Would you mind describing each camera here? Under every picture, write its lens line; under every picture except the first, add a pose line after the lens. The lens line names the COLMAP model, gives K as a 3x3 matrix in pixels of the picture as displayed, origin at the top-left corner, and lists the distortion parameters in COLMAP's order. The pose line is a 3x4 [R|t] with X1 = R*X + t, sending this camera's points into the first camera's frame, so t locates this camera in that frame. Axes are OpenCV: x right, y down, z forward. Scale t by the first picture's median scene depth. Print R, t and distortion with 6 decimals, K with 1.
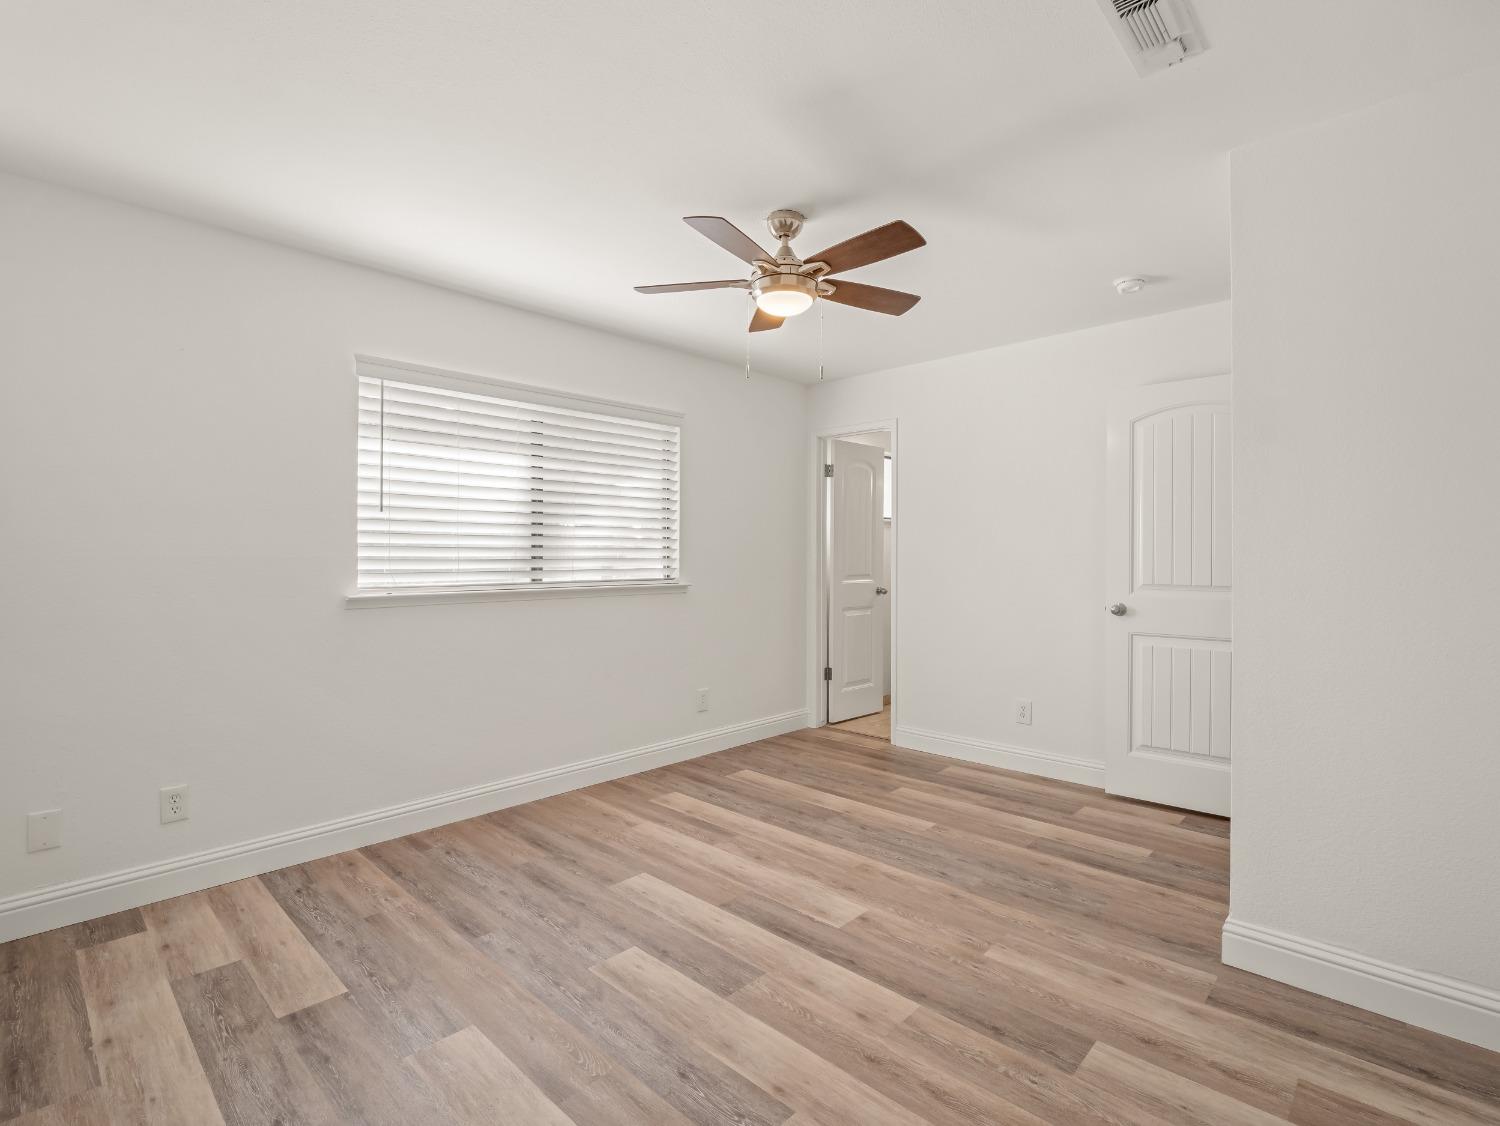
lens RADIAL K [[730.1, 0, 750.1], [0, 730.1, 558.8], [0, 0, 1]] dist [-0.013809, -0.000702]
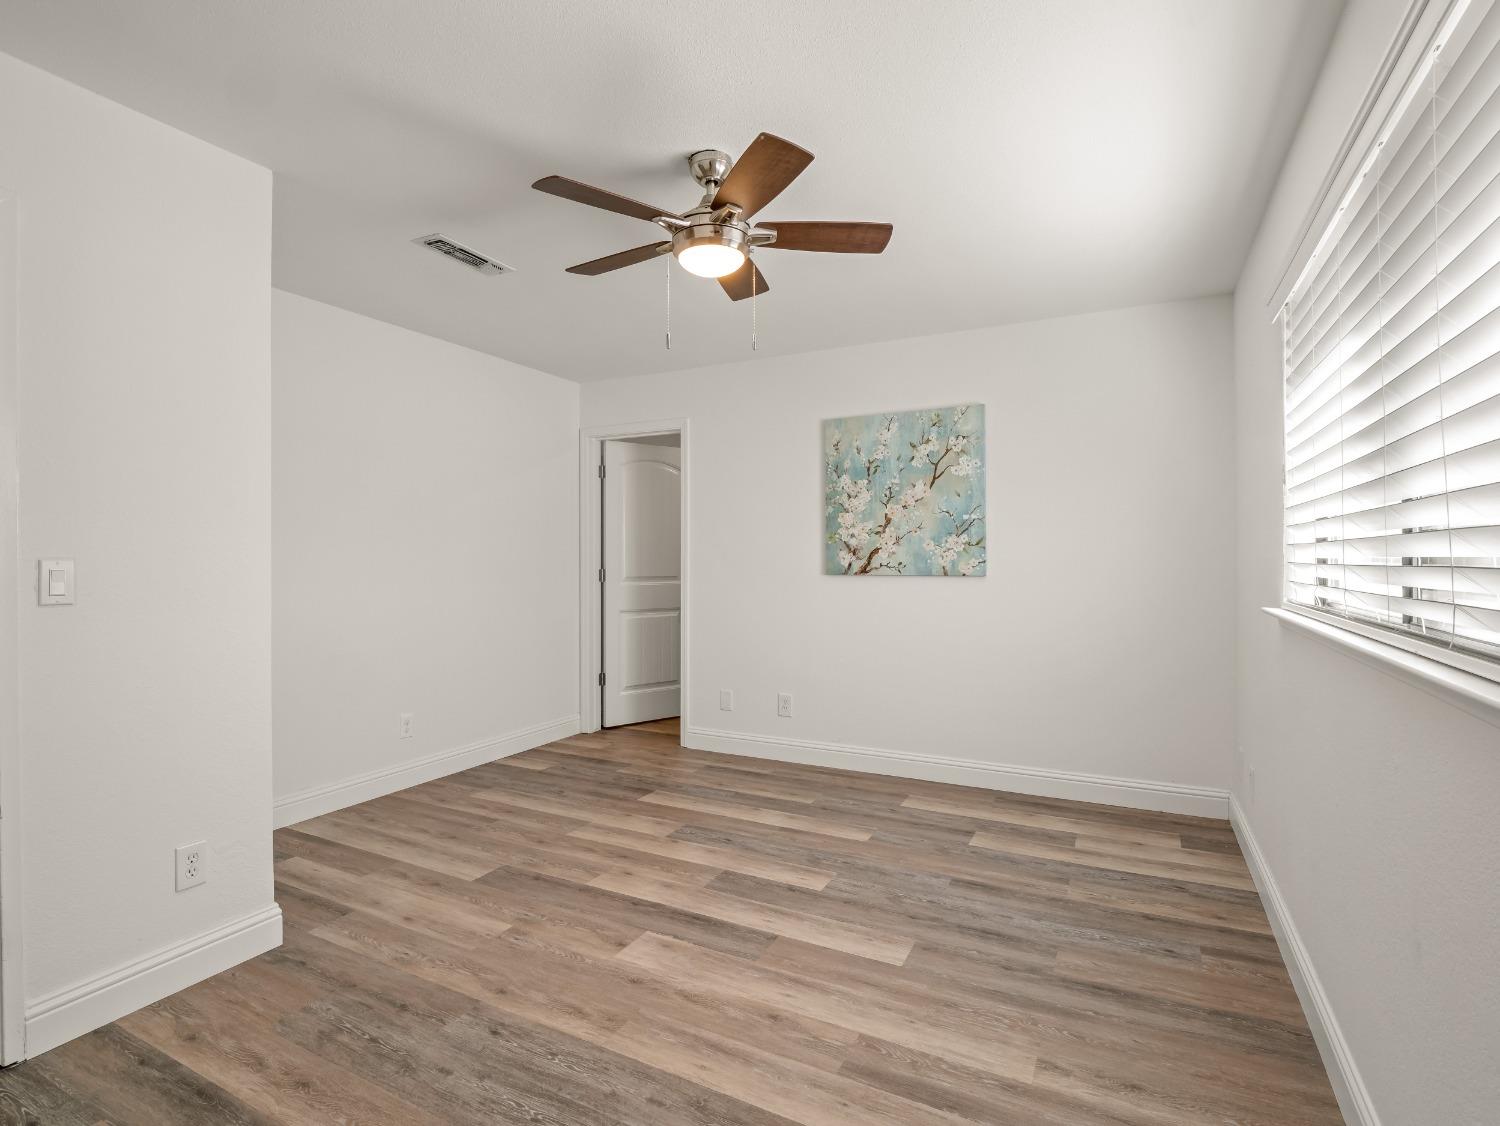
lens RADIAL K [[730.1, 0, 751.7], [0, 730.1, 560.2], [0, 0, 1]] dist [-0.013809, -0.000702]
pose [[-0.959895, 0.001611, -0.280354, 0.251978], [-0.000858, 0.999962, 0.008684, -0.009527], [0.280358, 0.008577, -0.959857, 1.909094]]
